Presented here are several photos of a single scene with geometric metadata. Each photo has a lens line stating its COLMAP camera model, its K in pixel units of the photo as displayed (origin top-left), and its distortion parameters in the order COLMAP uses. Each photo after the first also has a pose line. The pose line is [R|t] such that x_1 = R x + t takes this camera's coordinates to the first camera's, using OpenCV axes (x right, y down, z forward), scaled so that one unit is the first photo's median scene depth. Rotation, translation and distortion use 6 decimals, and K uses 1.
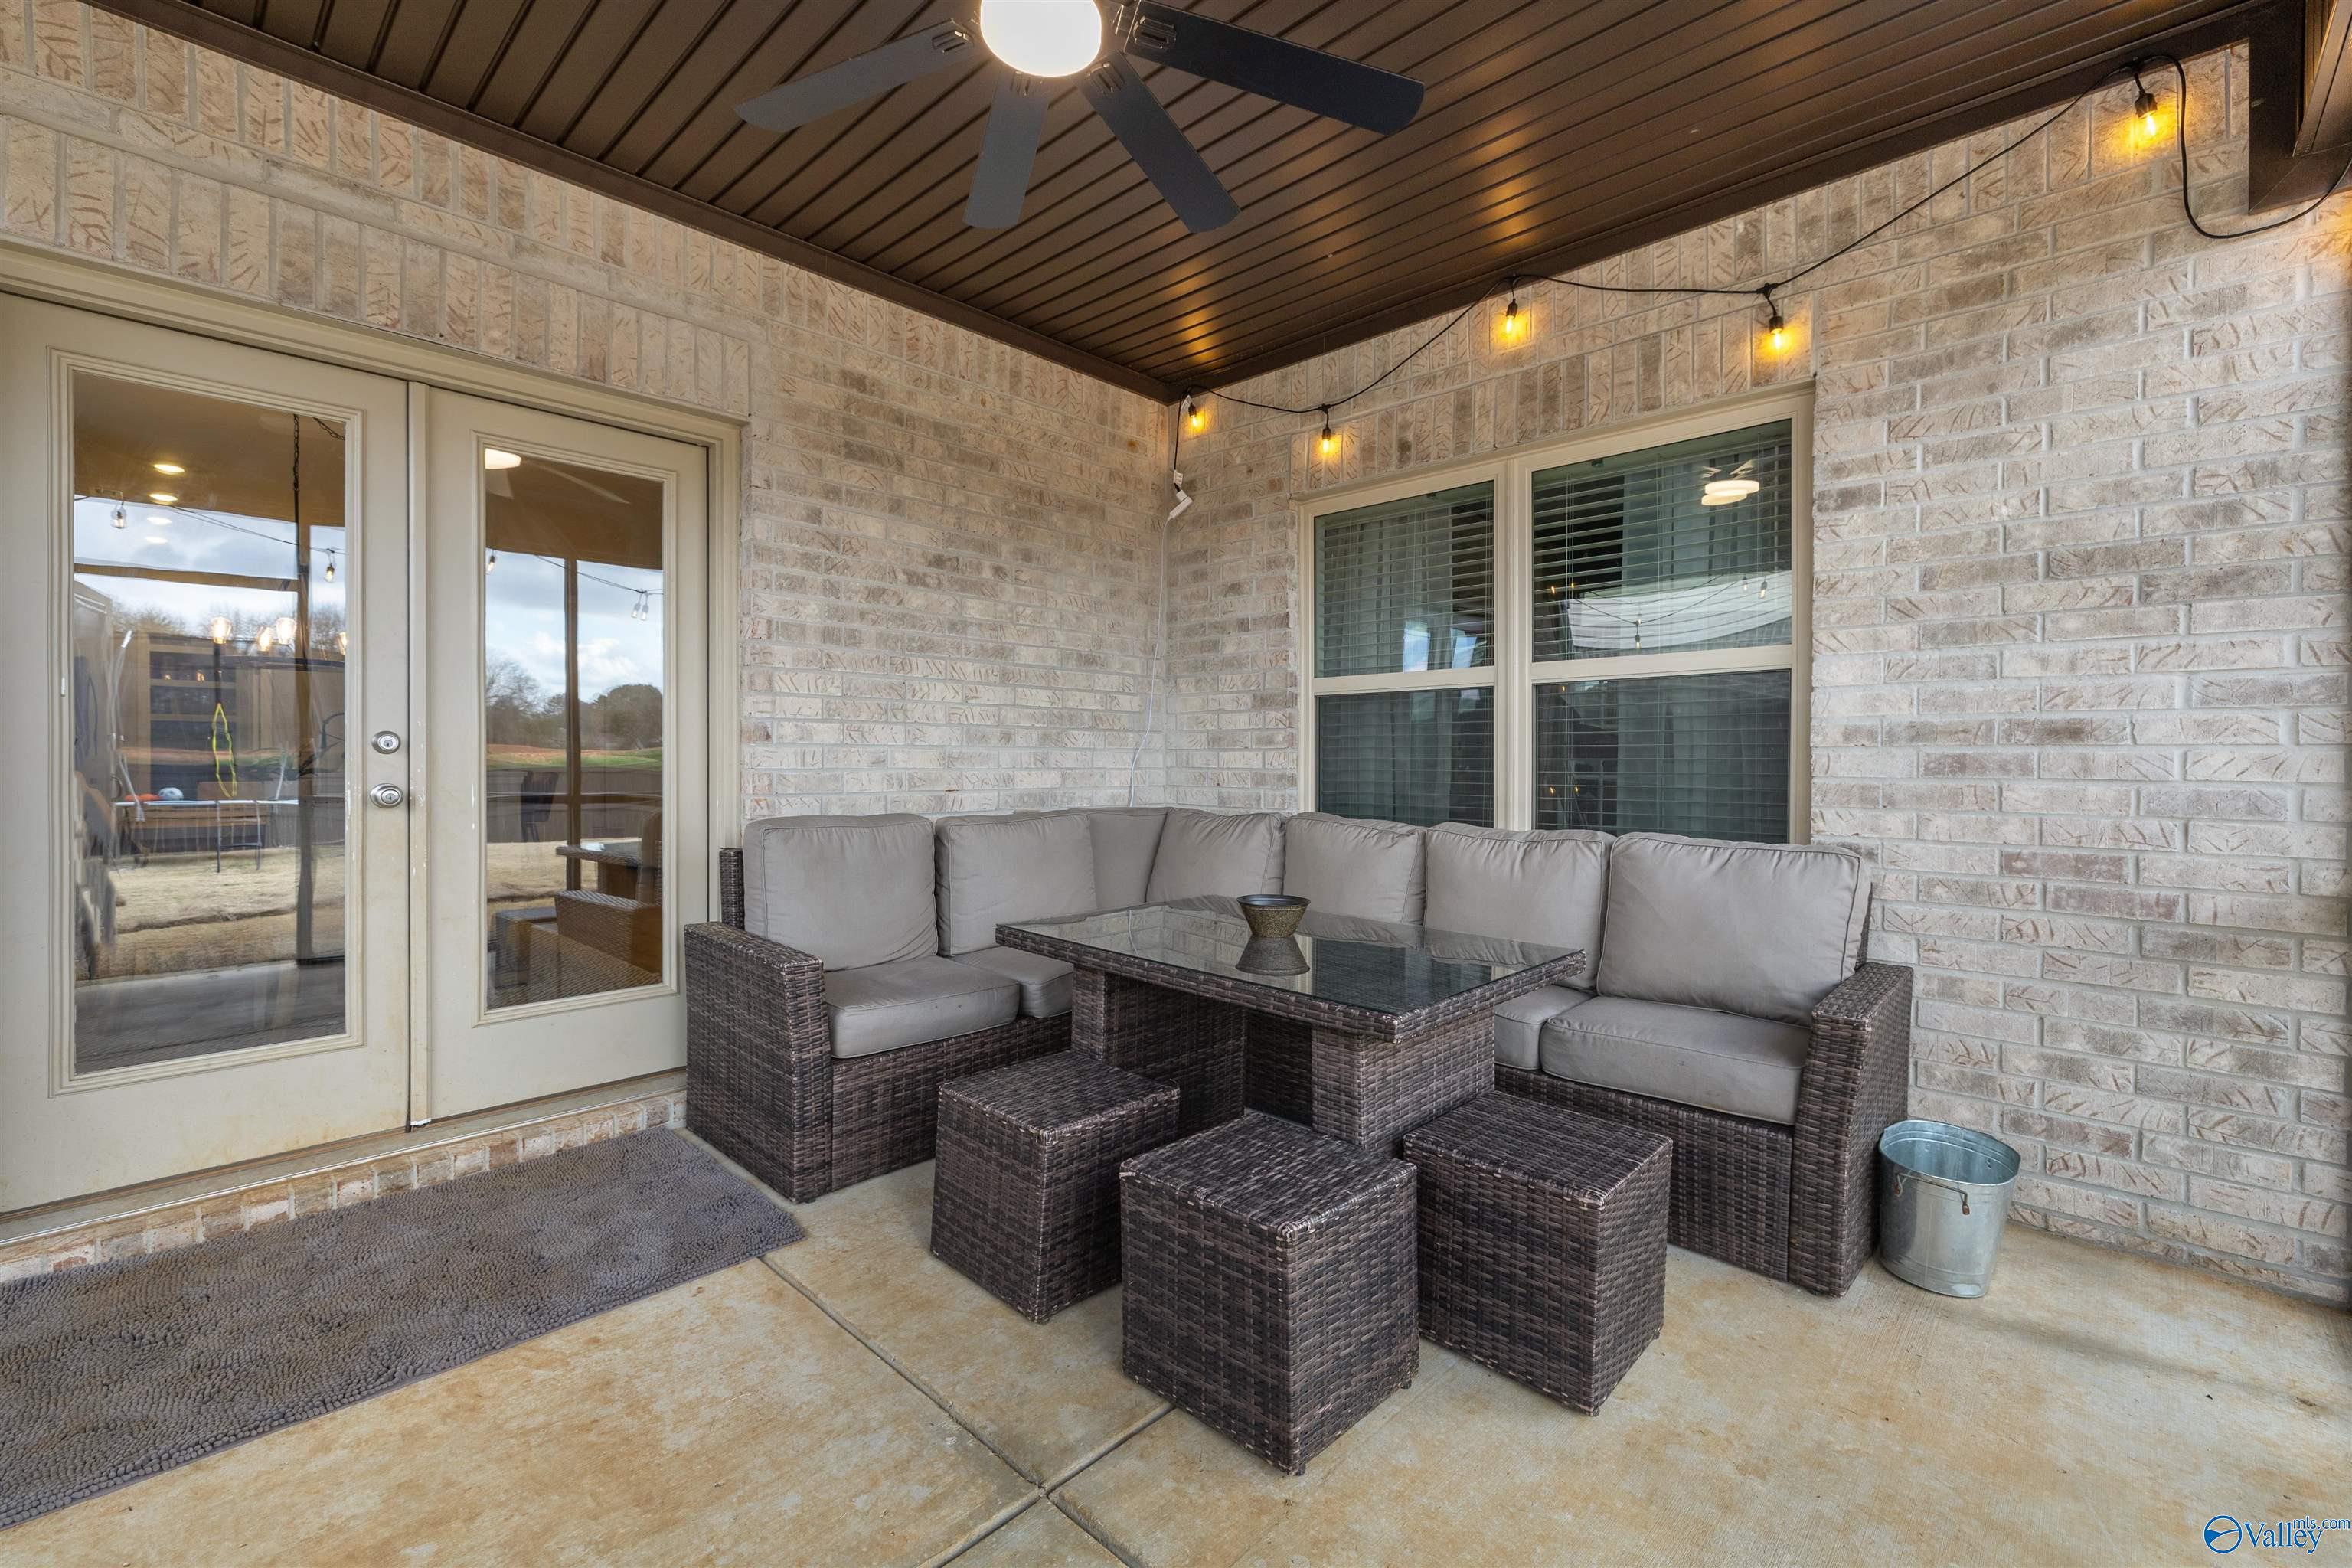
lens RADIAL K [[1001.4, 0, 1167.6], [0, 1001.4, 766.2], [0, 0, 1]] dist [0.000762, 0.000155]
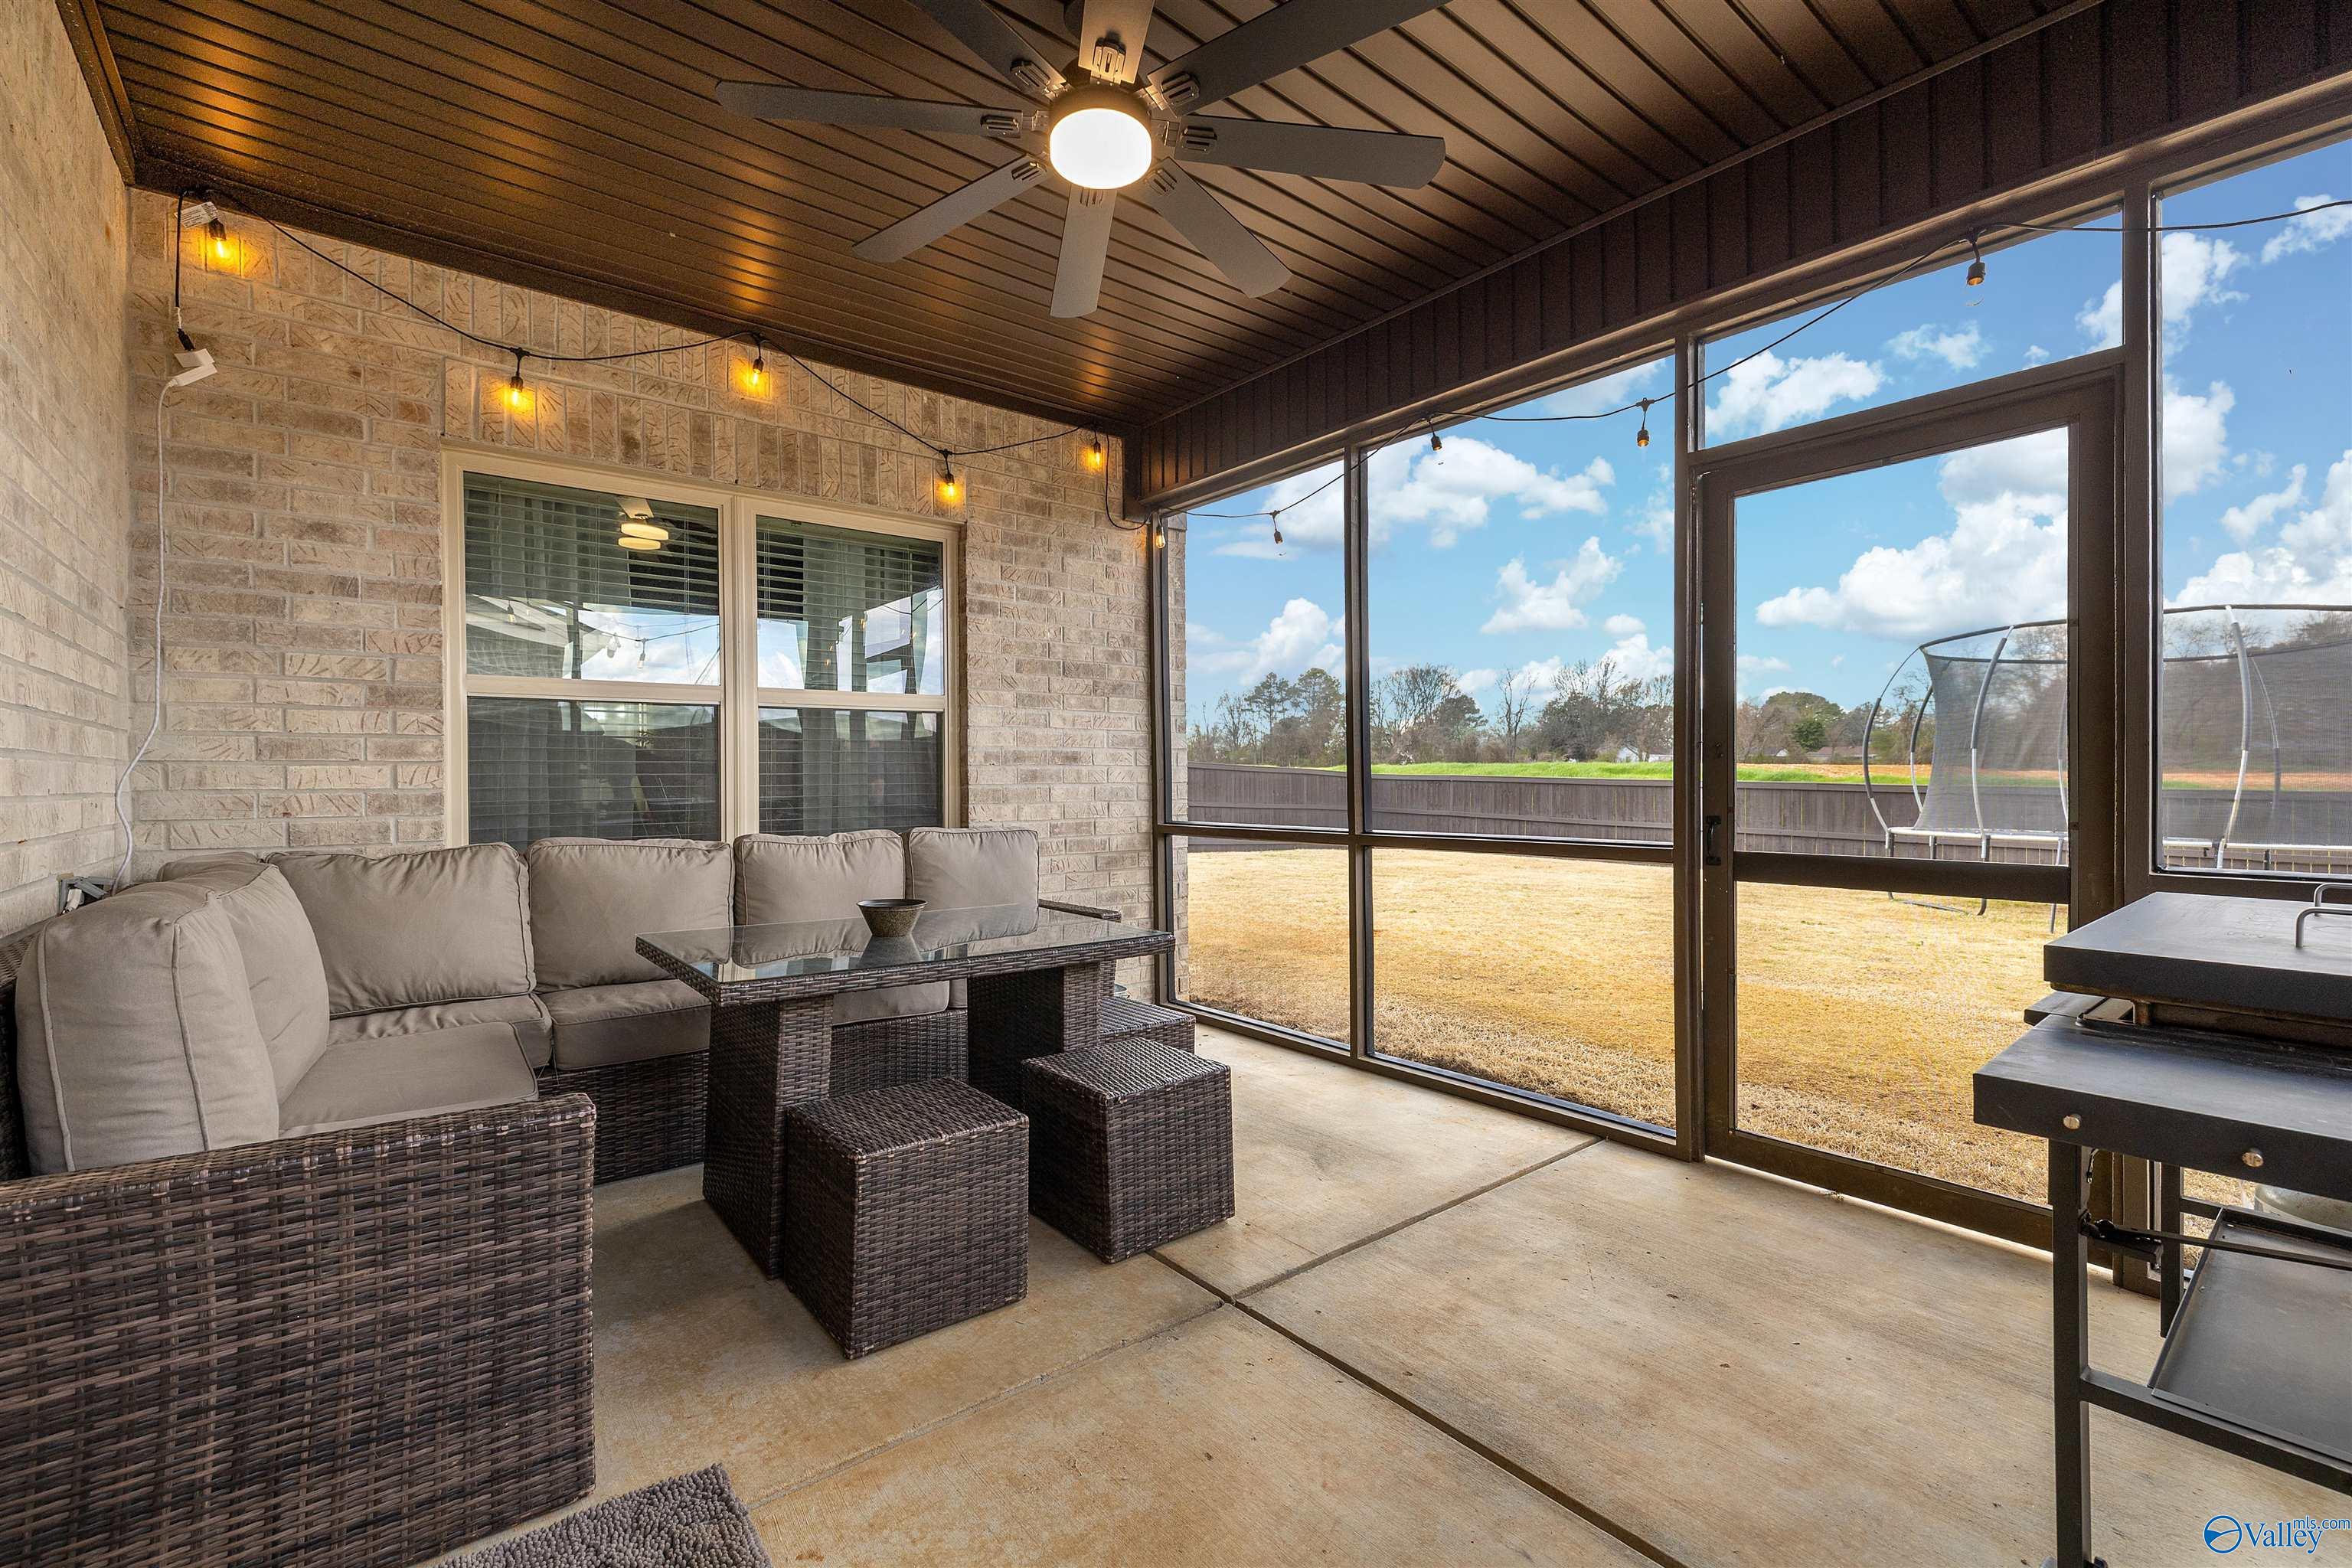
lens RADIAL K [[1001.4, 0, 1166.4], [0, 1001.4, 785.8], [0, 0, 1]] dist [0.000762, 0.000155]
pose [[0.128225, -0.014430, 0.991640, -0.823910], [0.012049, 0.999843, 0.012992, -0.003560], [-0.991672, 0.010283, 0.128379, 0.497253]]
